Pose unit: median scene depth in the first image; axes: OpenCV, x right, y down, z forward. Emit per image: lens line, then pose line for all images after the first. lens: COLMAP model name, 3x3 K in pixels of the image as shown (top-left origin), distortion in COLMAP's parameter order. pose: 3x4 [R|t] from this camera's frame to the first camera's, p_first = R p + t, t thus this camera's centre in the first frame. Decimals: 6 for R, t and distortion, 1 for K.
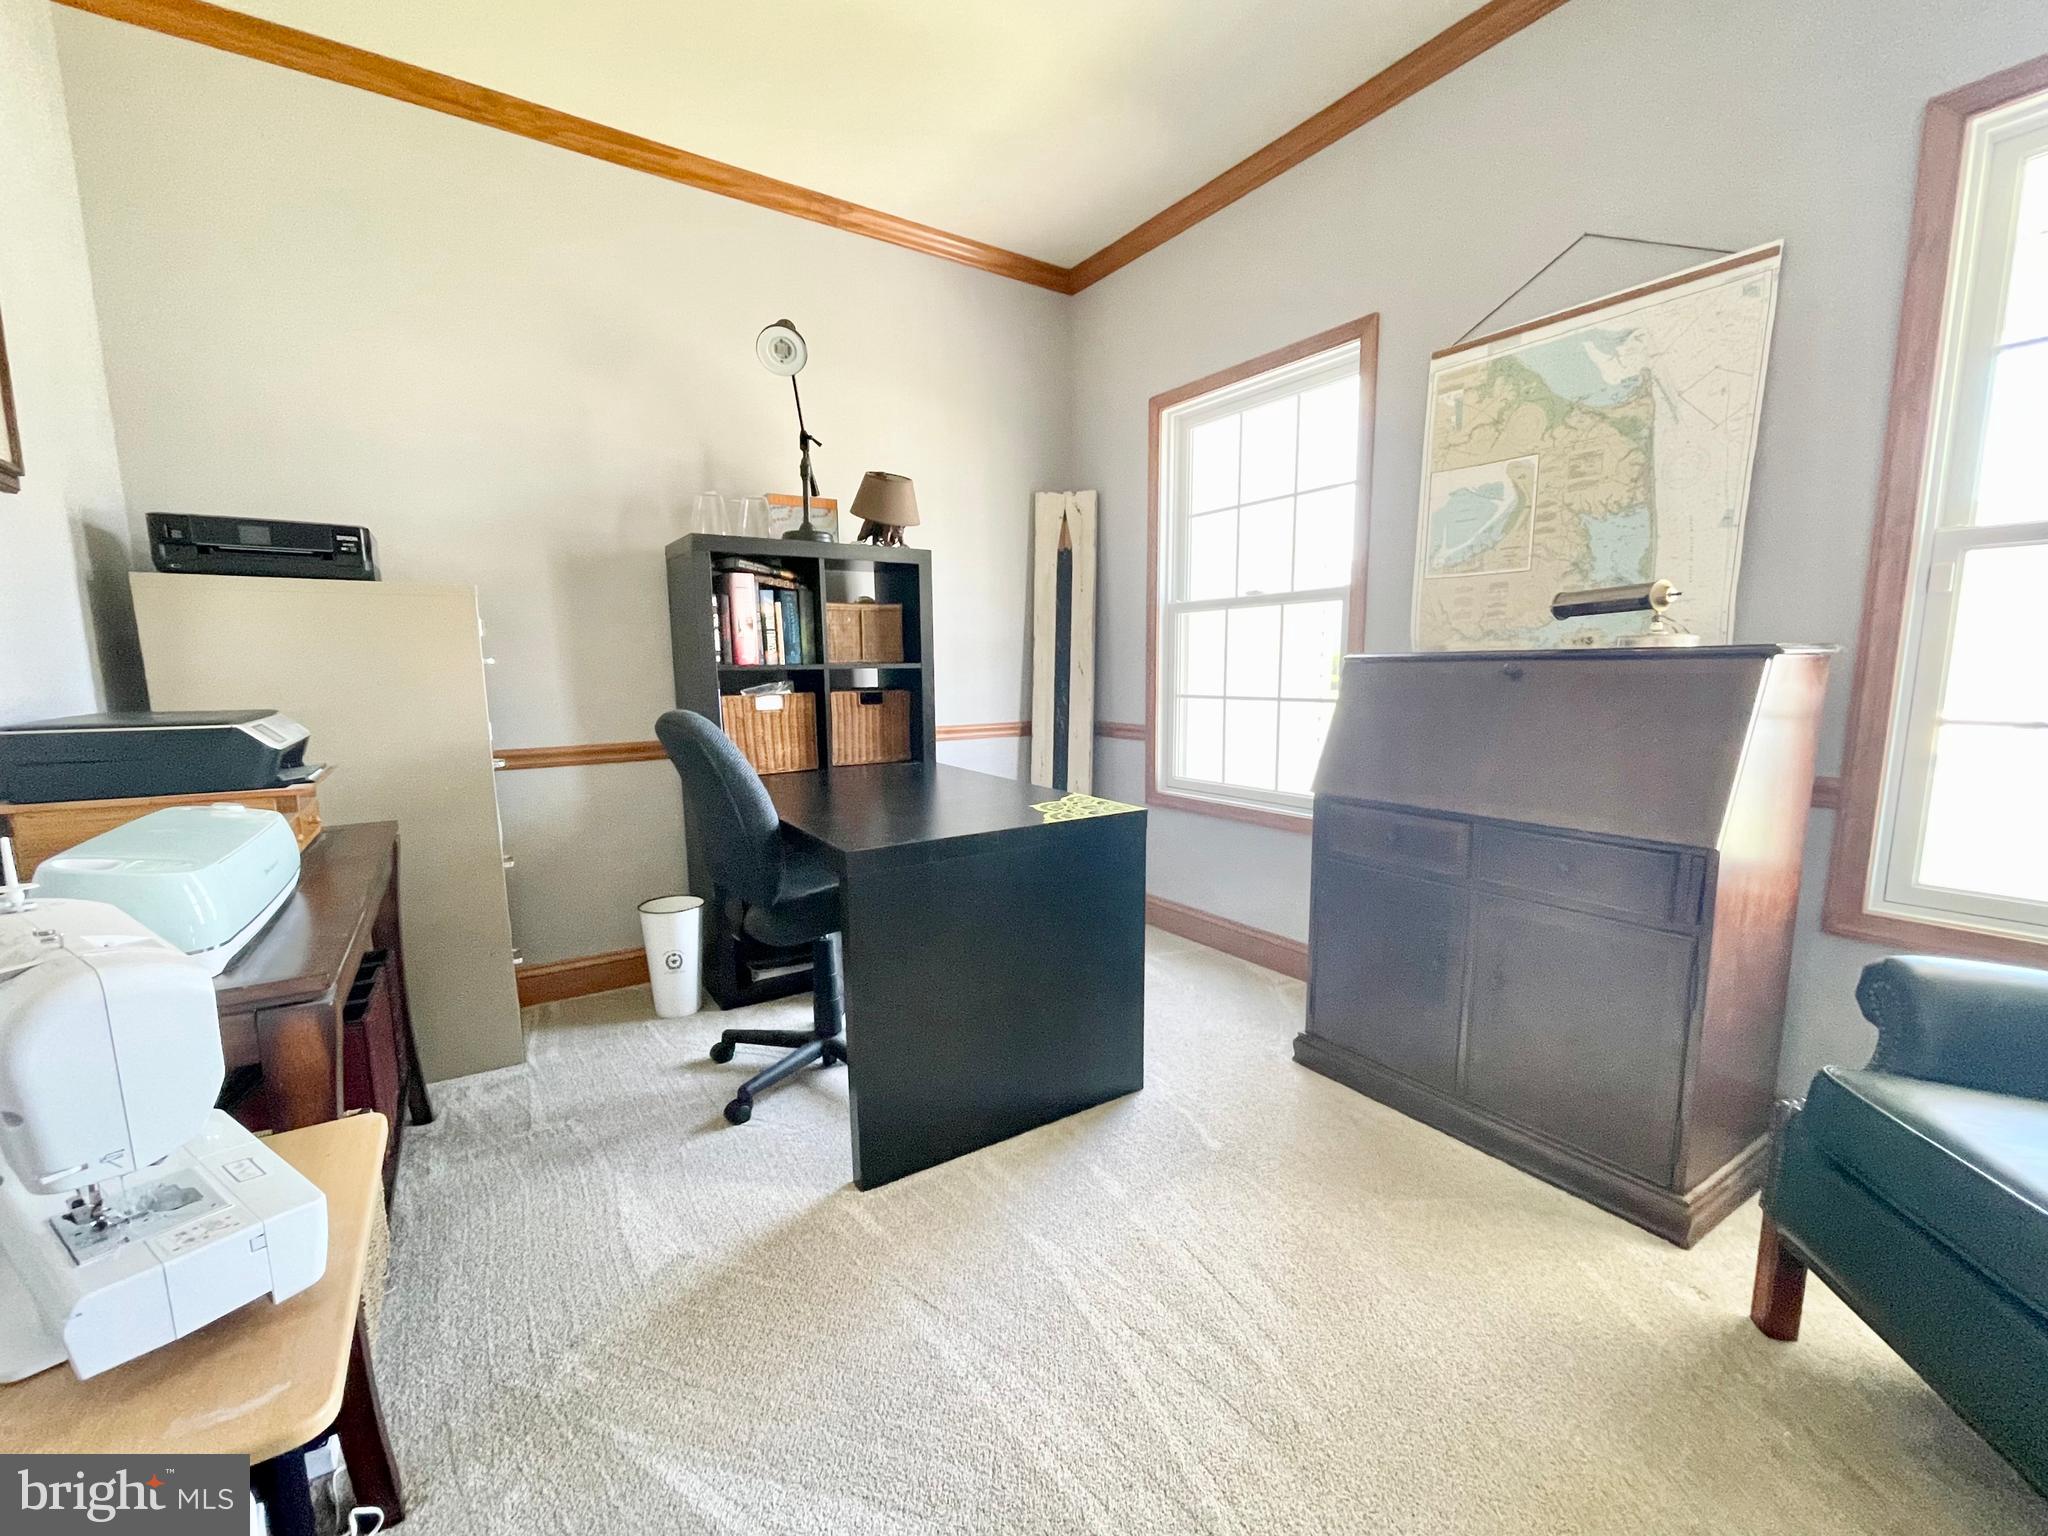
lens RADIAL K [[857.7, 0, 1022.1], [0, 857.7, 768.3], [0, 0, 1]] dist [-0.000055, 0.000003]
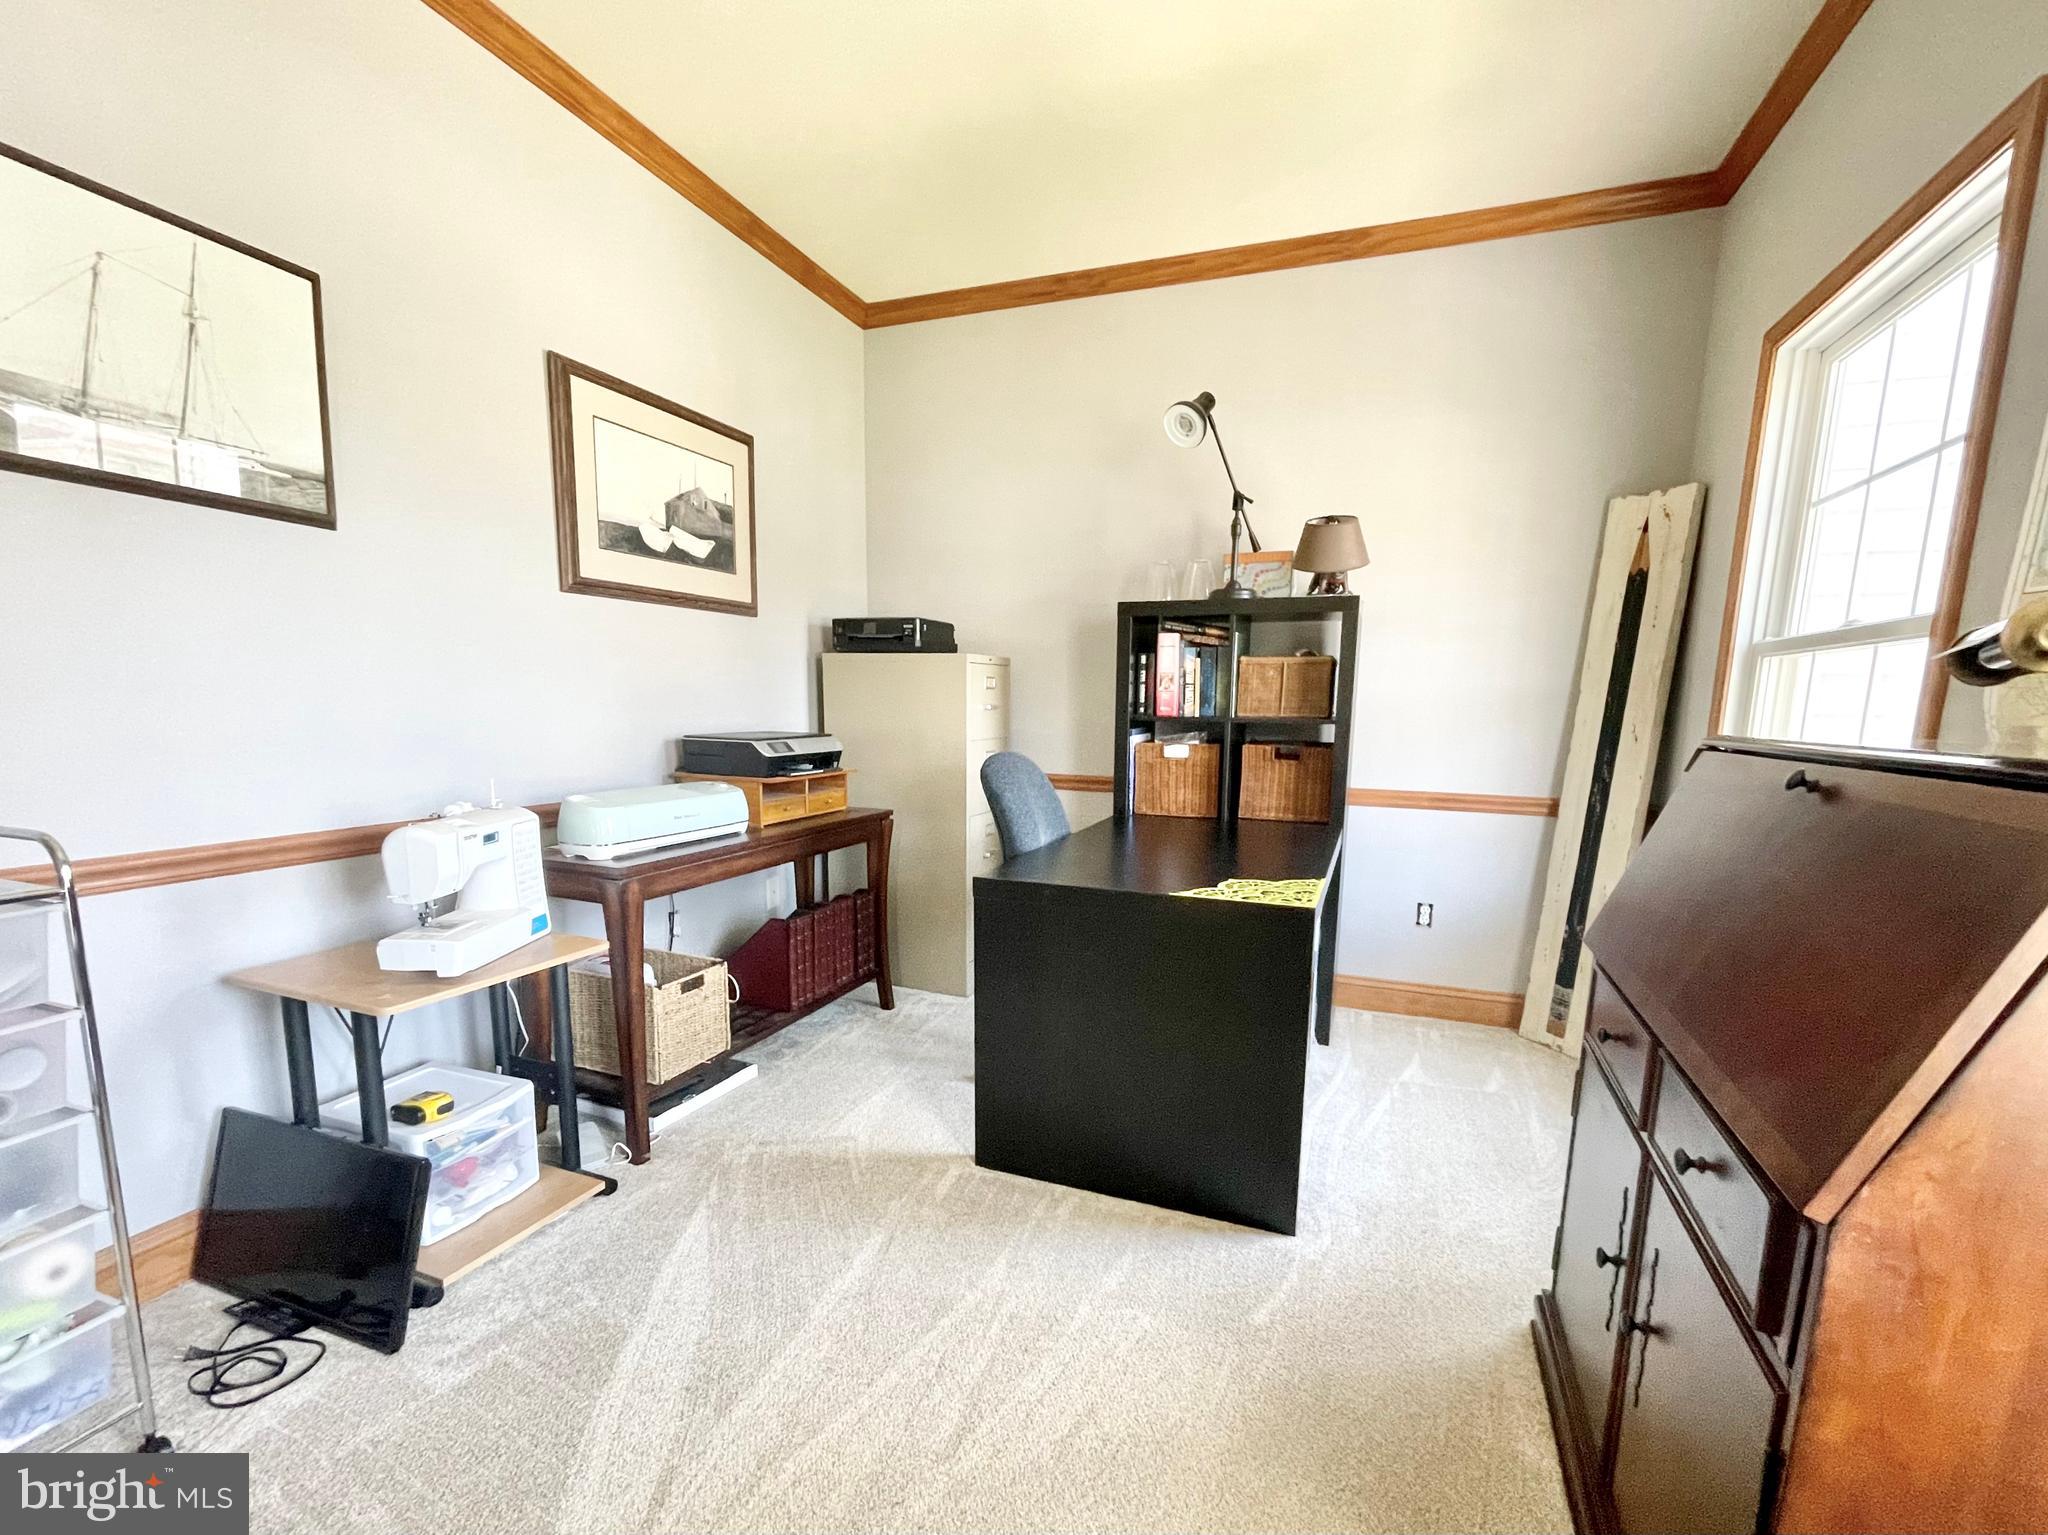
lens RADIAL K [[847.2, 0, 1024.3], [0, 847.2, 815.4], [0, 0, 1]] dist [0.000737, -0.000130]
pose [[0.590049, 0.127560, -0.797226, 0.455145], [-0.120169, 0.990317, 0.069515, -0.046954], [0.798374, 0.054784, 0.599665, 0.204718]]
